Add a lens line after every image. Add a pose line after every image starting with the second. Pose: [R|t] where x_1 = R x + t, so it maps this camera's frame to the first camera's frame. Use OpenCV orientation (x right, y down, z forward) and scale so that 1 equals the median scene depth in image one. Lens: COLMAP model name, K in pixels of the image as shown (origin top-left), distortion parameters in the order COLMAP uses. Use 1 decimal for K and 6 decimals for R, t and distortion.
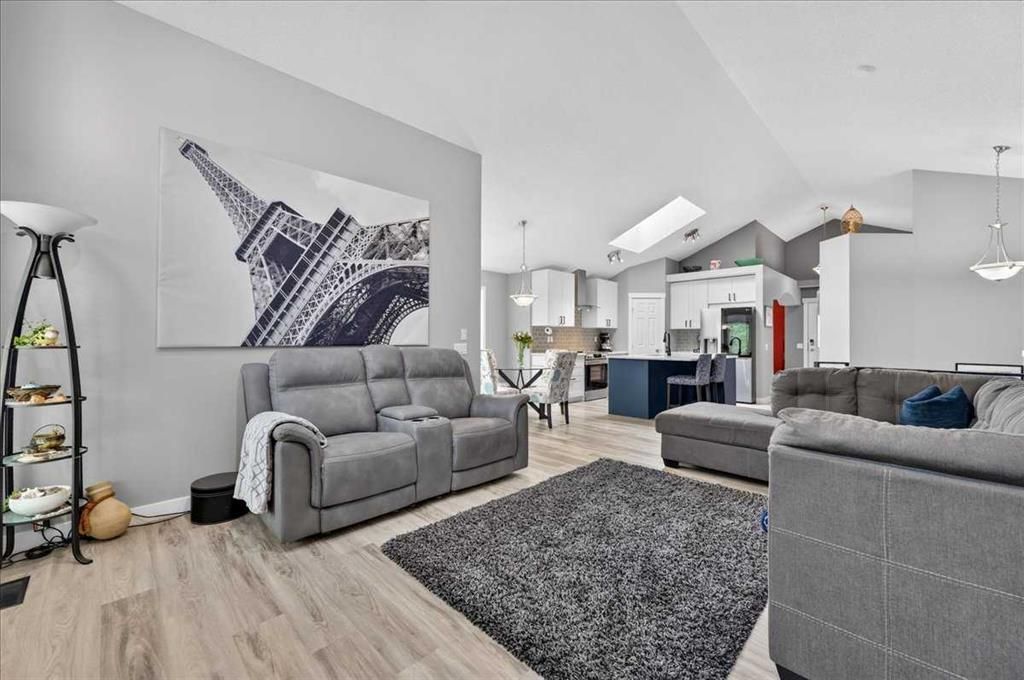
lens RADIAL K [[400.8, 0, 518.4], [0, 400.8, 332.4], [0, 0, 1]] dist [-0.002080, -0.000365]
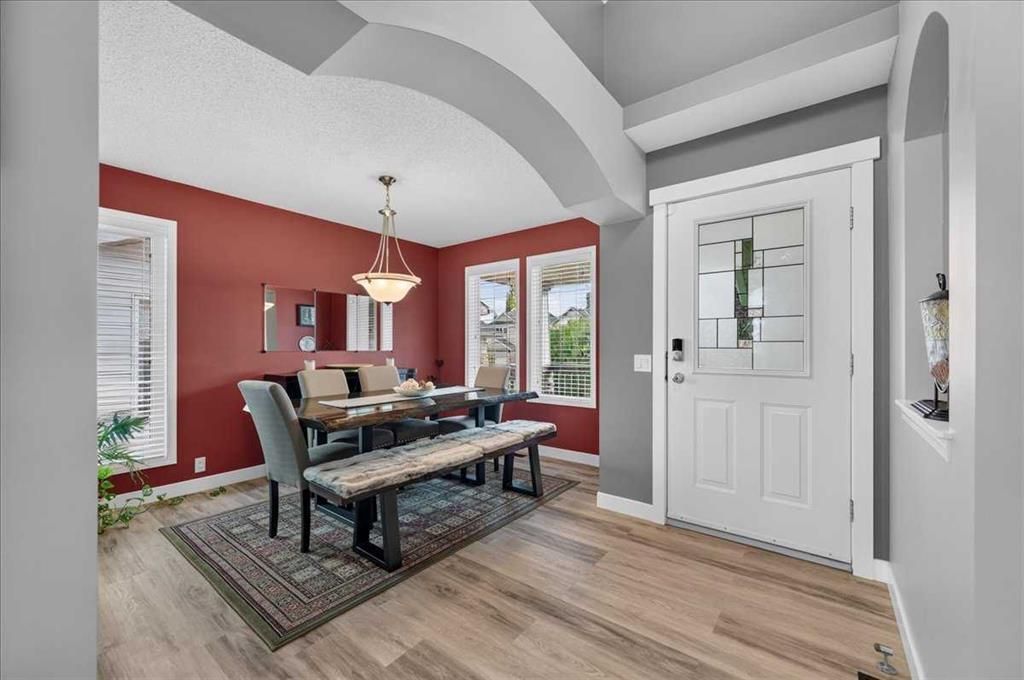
lens RADIAL K [[400.8, 0, 515.8], [0, 400.8, 349.3], [0, 0, 1]] dist [-0.002080, -0.000365]
pose [[0.990281, -0.007114, 0.138899, 0.649674], [0.004832, 0.999848, 0.016761, 0.021063], [-0.138997, -0.015927, 0.990165, 0.828642]]
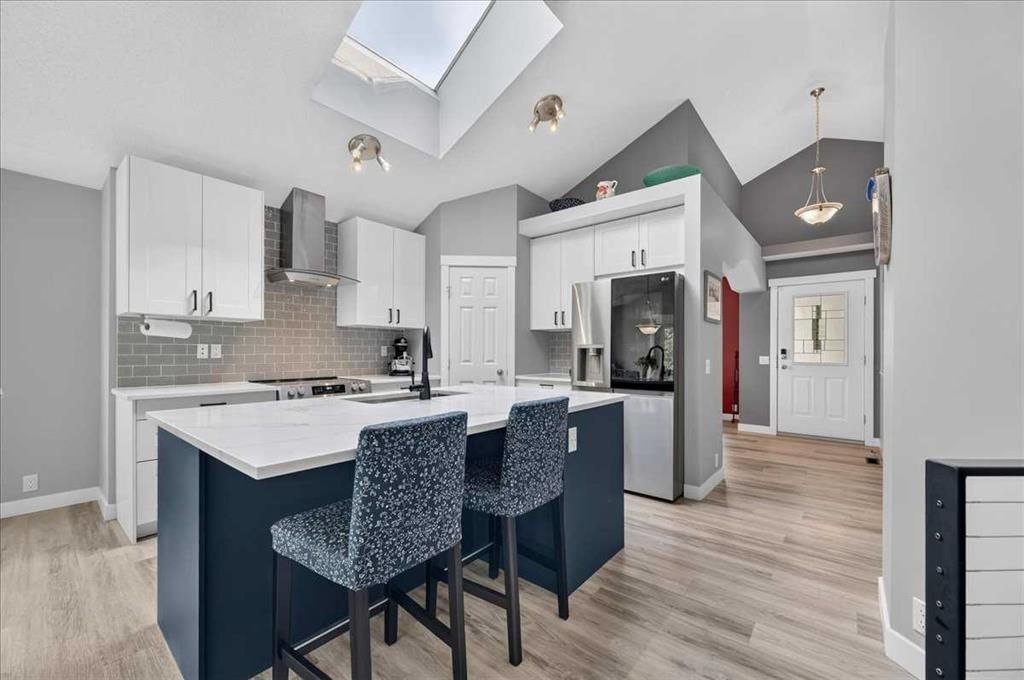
lens RADIAL K [[400.8, 0, 513.3], [0, 400.8, 351.1], [0, 0, 1]] dist [-0.002080, -0.000365]
pose [[0.995579, -0.004984, 0.093799, 0.316479], [0.003449, 0.999858, 0.016518, 0.010121], [-0.093867, -0.016121, 0.995454, 0.504867]]
